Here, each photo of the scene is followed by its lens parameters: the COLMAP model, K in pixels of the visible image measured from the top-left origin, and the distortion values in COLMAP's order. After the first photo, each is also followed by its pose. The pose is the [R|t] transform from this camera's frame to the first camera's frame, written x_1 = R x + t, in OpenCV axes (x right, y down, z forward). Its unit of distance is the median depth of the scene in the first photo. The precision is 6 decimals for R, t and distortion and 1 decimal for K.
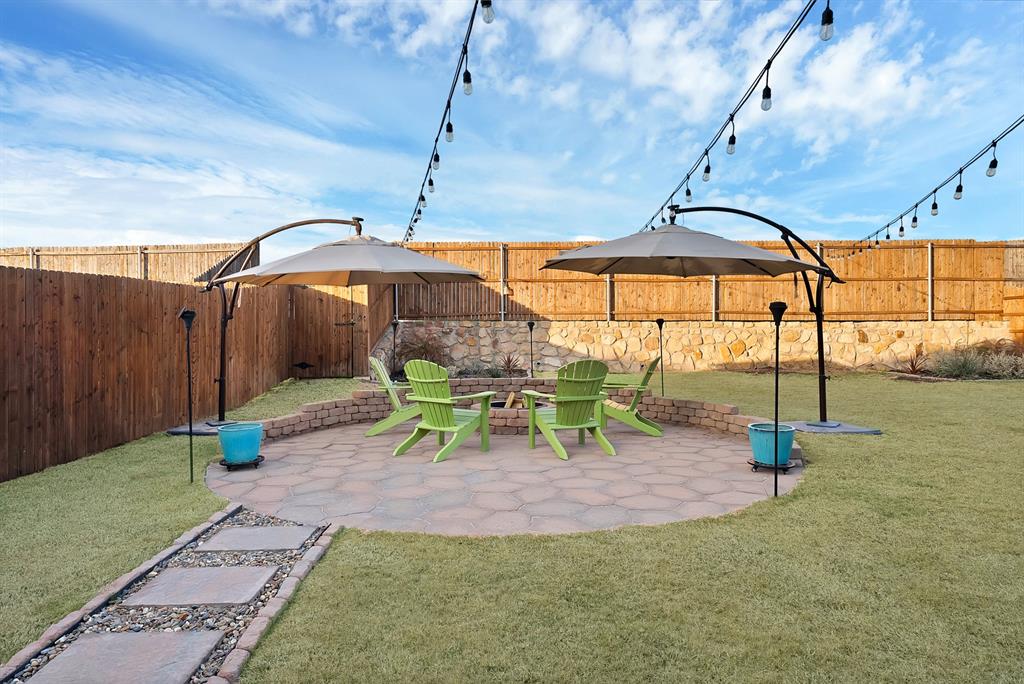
lens RADIAL K [[621.3, 0, 512.0], [0, 621.3, 342.0], [0, 0, 1]] dist [0.021559, 0.000015]
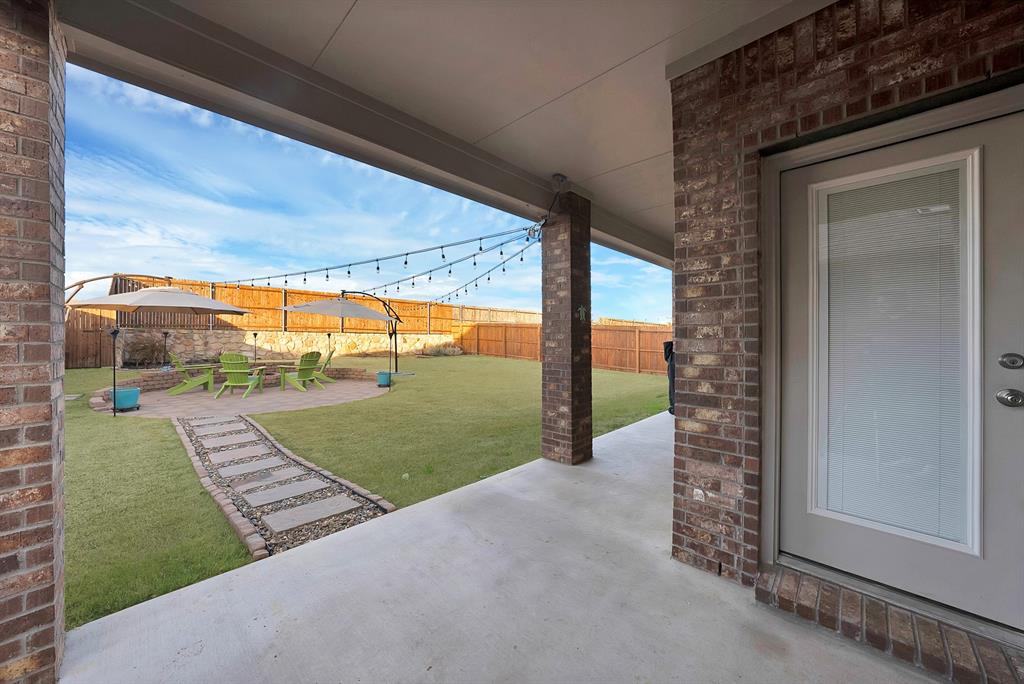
lens RADIAL K [[364.2, 0, 496.0], [0, 364.2, 336.8], [0, 0, 1]] dist [-0.009688, 0.000163]
pose [[0.717889, 0.010286, 0.696082, -0.152828], [-0.002359, 0.999921, -0.012343, -0.006355], [-0.696154, 0.007219, 0.717857, -0.233087]]
